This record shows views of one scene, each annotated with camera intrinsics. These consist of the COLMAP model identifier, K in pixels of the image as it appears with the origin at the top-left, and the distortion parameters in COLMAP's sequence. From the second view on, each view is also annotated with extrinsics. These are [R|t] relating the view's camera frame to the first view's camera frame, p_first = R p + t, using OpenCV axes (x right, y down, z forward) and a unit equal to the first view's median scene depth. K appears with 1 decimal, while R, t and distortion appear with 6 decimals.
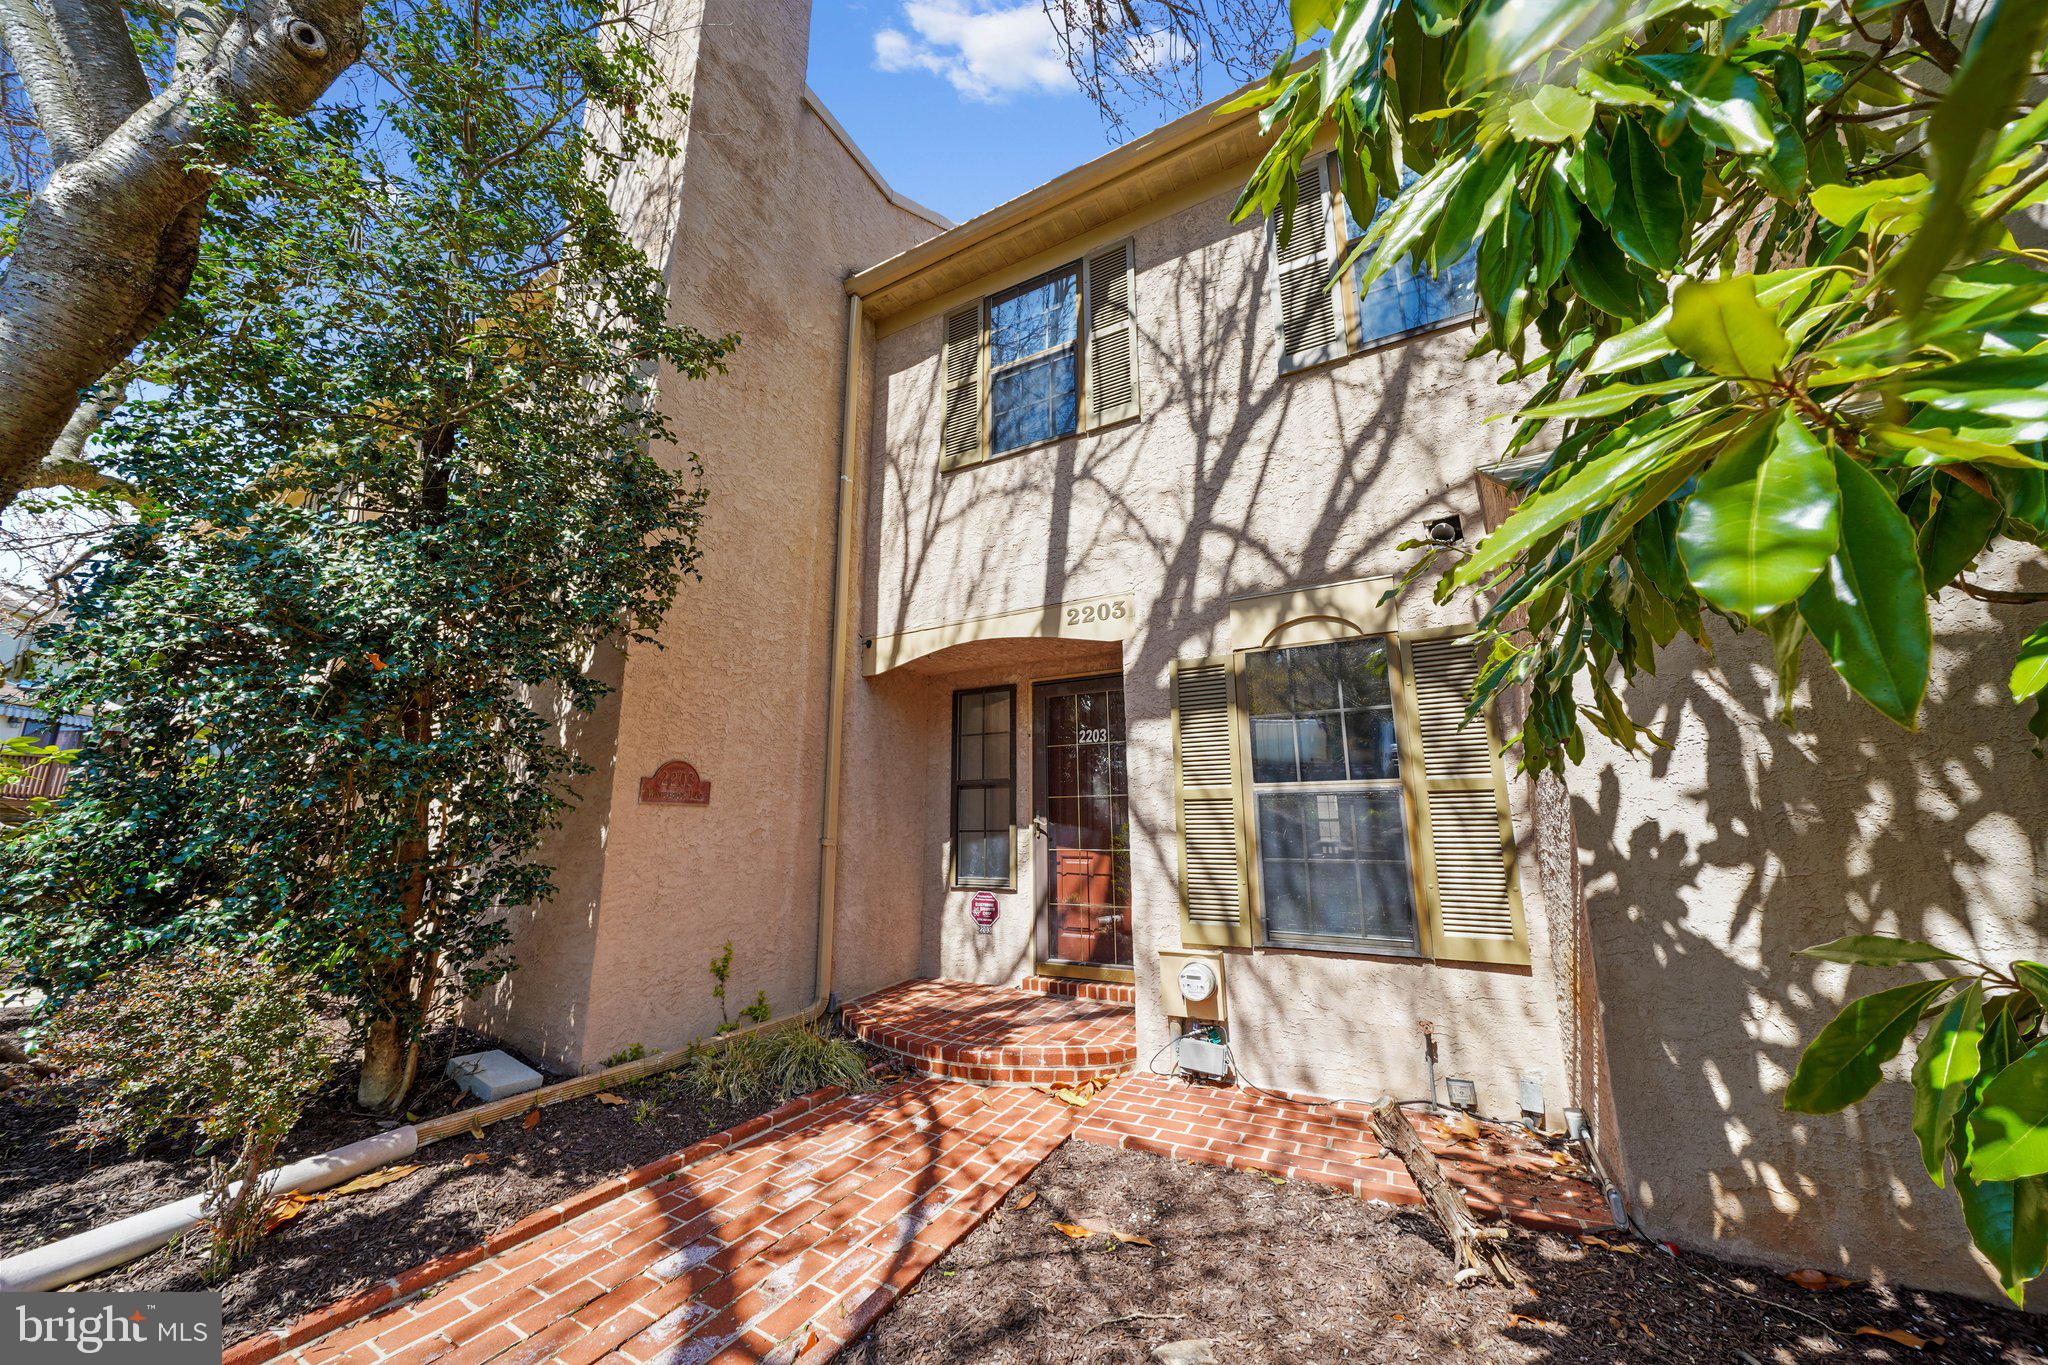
lens RADIAL K [[699.4, 0, 1023.0], [0, 699.4, 689.2], [0, 0, 1]] dist [-0.006783, -0.000228]
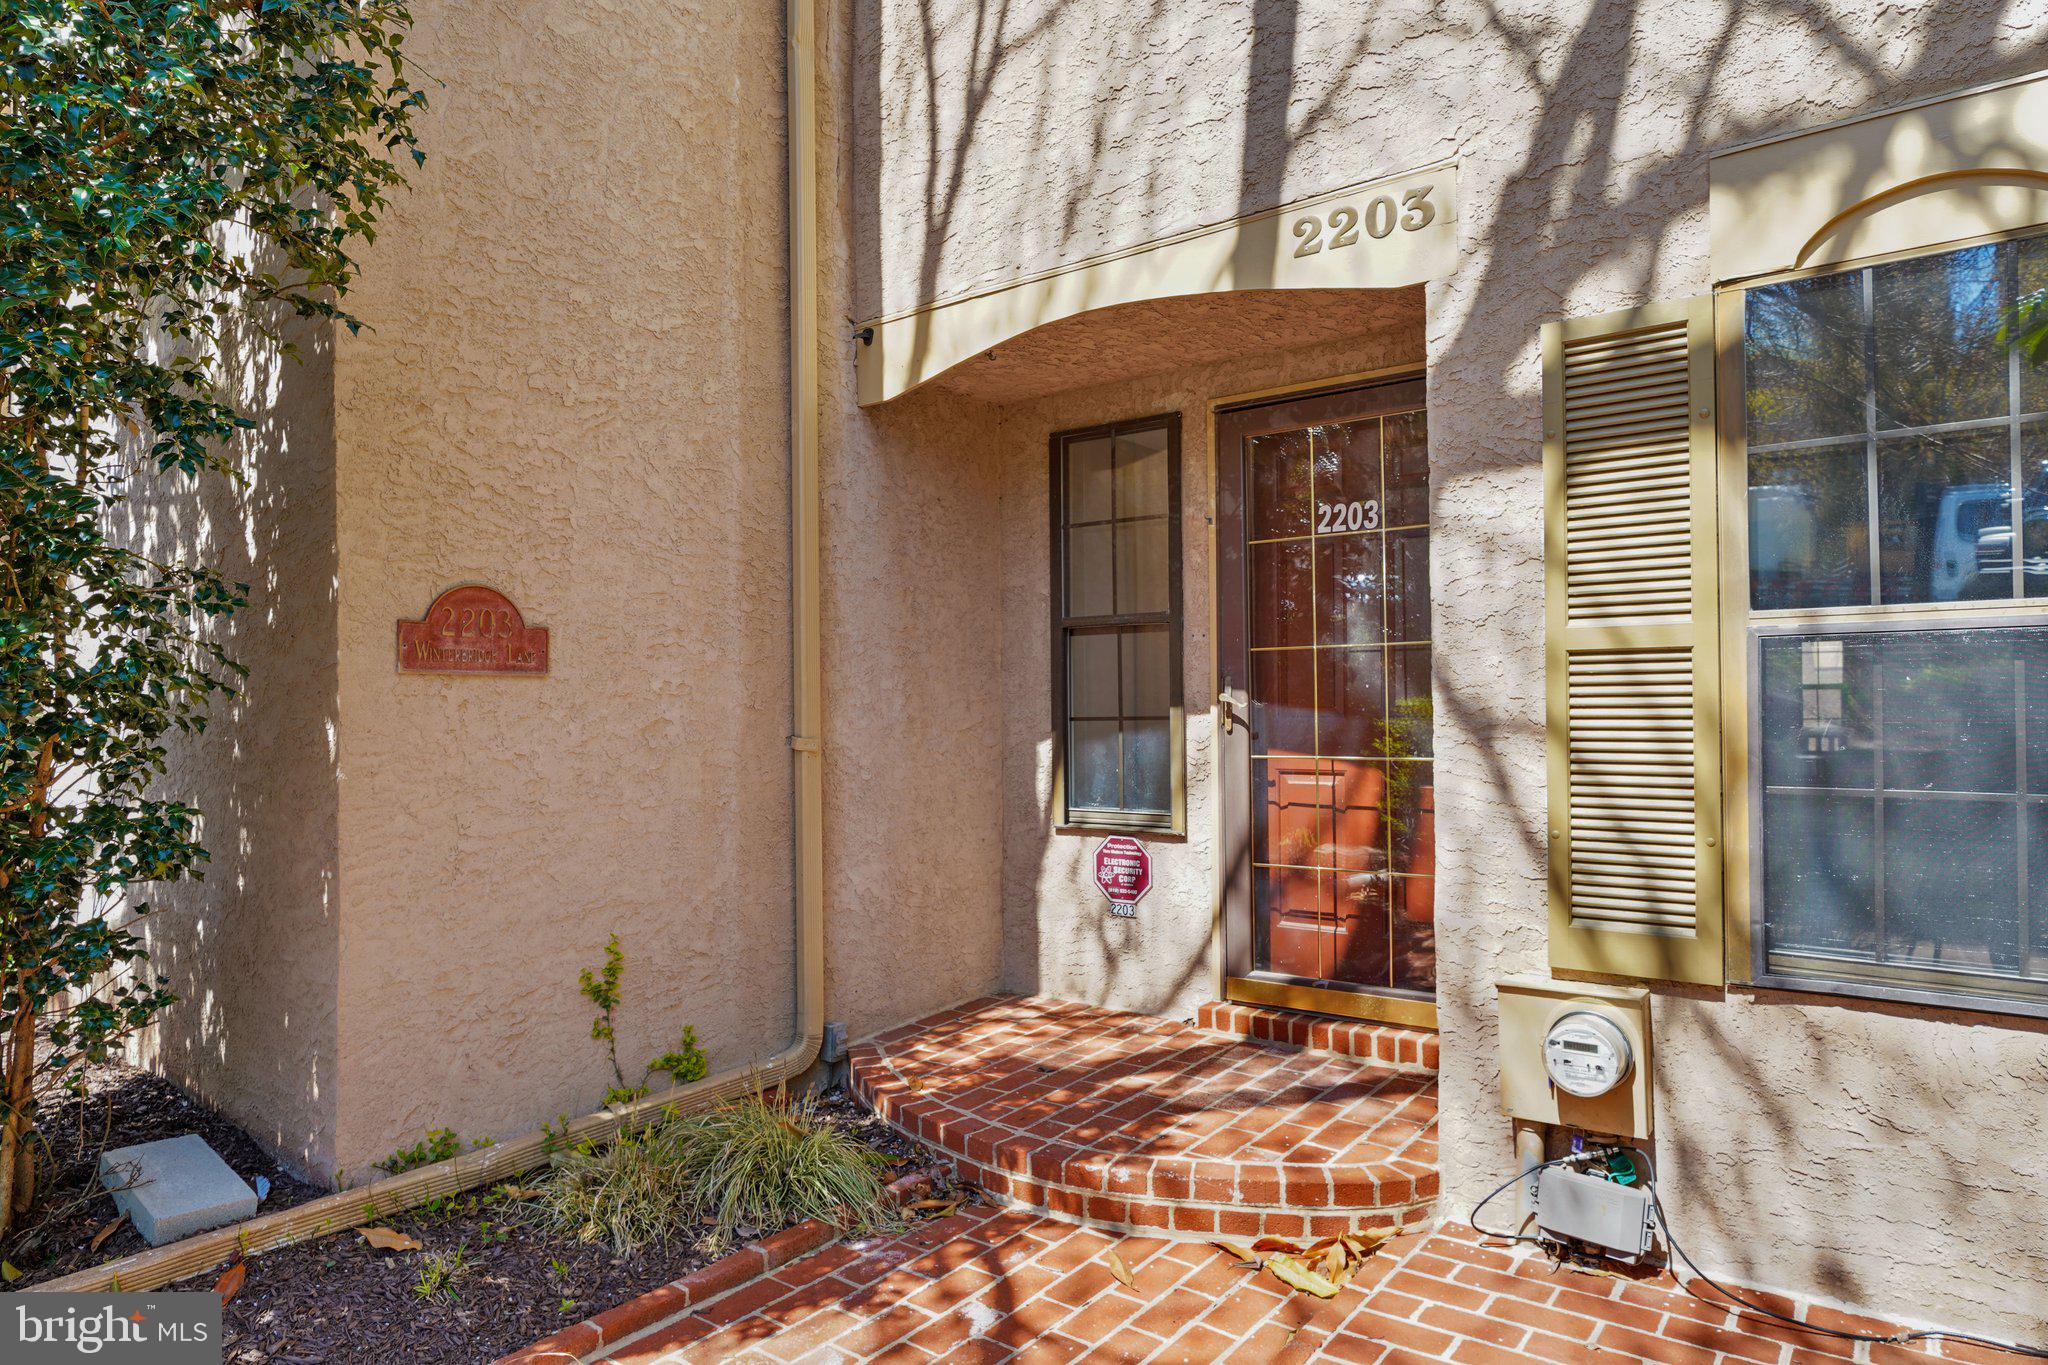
lens RADIAL K [[1225.6, 0, 1024.8], [0, 1225.6, 690.8], [0, 0, 1]] dist [-0.002553, 0.000324]
pose [[0.989000, -0.007117, -0.147746, 0.009670], [0.034303, 0.982647, 0.182285, 0.030246], [0.143885, -0.185348, 0.972082, 0.197611]]
